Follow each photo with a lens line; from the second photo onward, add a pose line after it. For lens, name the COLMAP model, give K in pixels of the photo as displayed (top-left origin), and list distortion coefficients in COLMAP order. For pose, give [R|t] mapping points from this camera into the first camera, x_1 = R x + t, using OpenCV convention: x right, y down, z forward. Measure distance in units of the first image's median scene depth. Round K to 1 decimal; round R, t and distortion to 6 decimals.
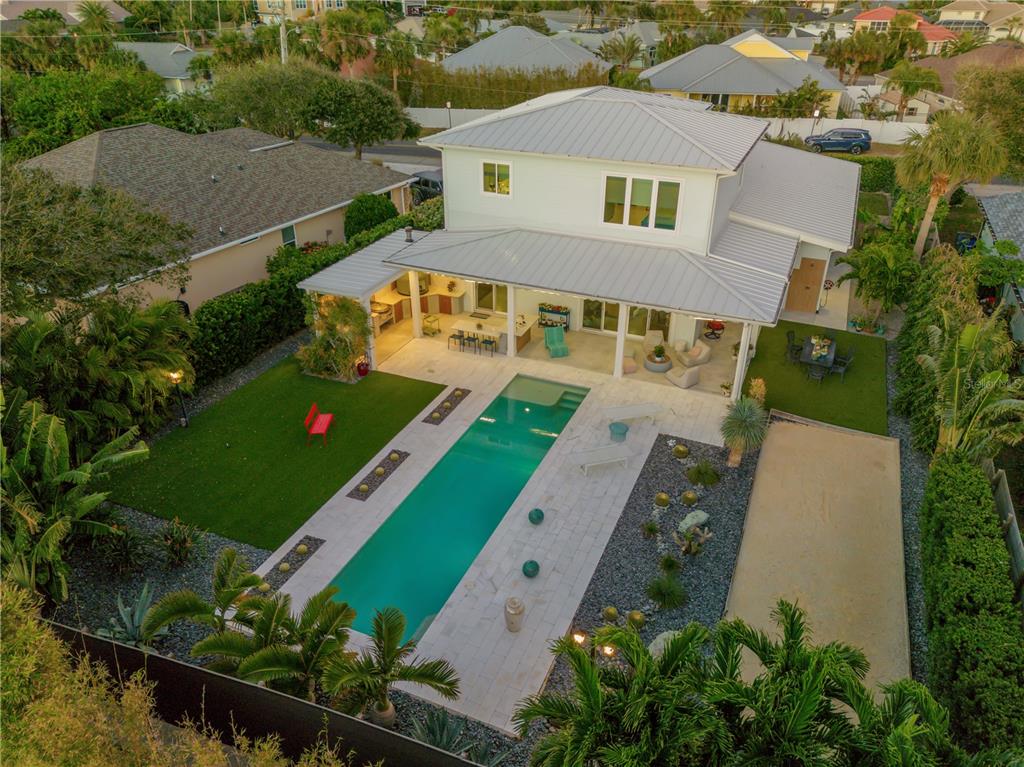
lens RADIAL K [[733.8, 0, 524.2], [0, 733.8, 383.7], [0, 0, 1]] dist [0.062321, -0.056016]
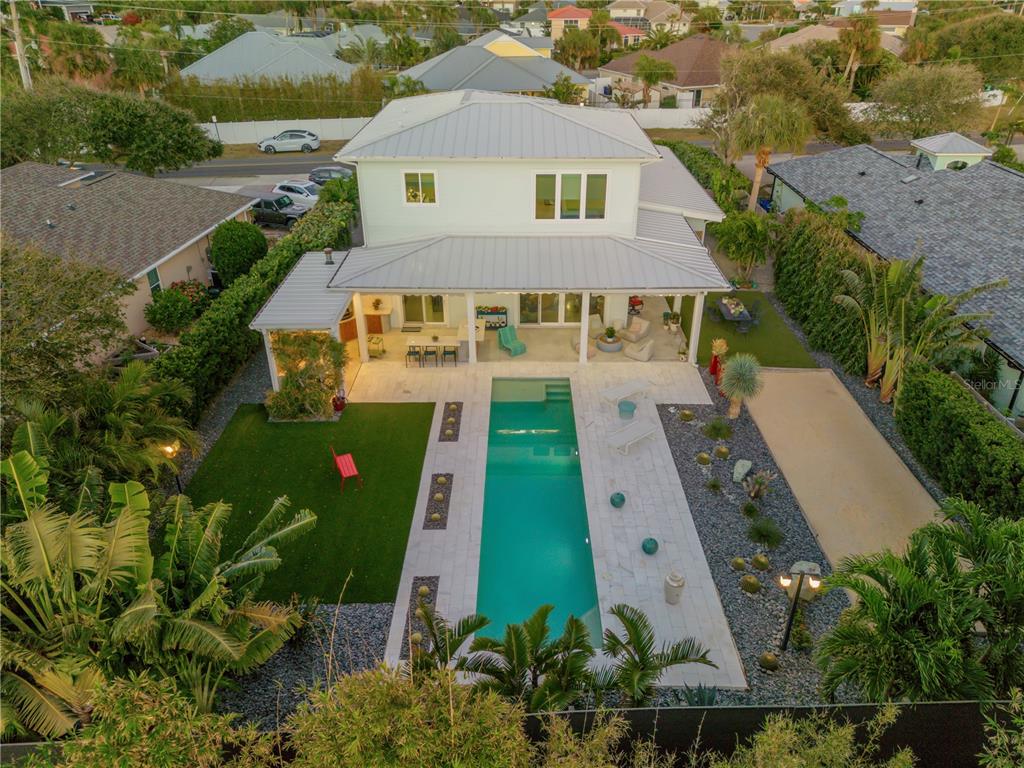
lens RADIAL K [[733.8, 0, 524.2], [0, 733.8, 384.2], [0, 0, 1]] dist [0.062321, -0.056016]
pose [[0.922810, -0.190244, 0.335005, -0.293344], [0.190649, 0.981136, 0.032008, -0.027328], [-0.334775, 0.034331, 0.941672, 0.037808]]
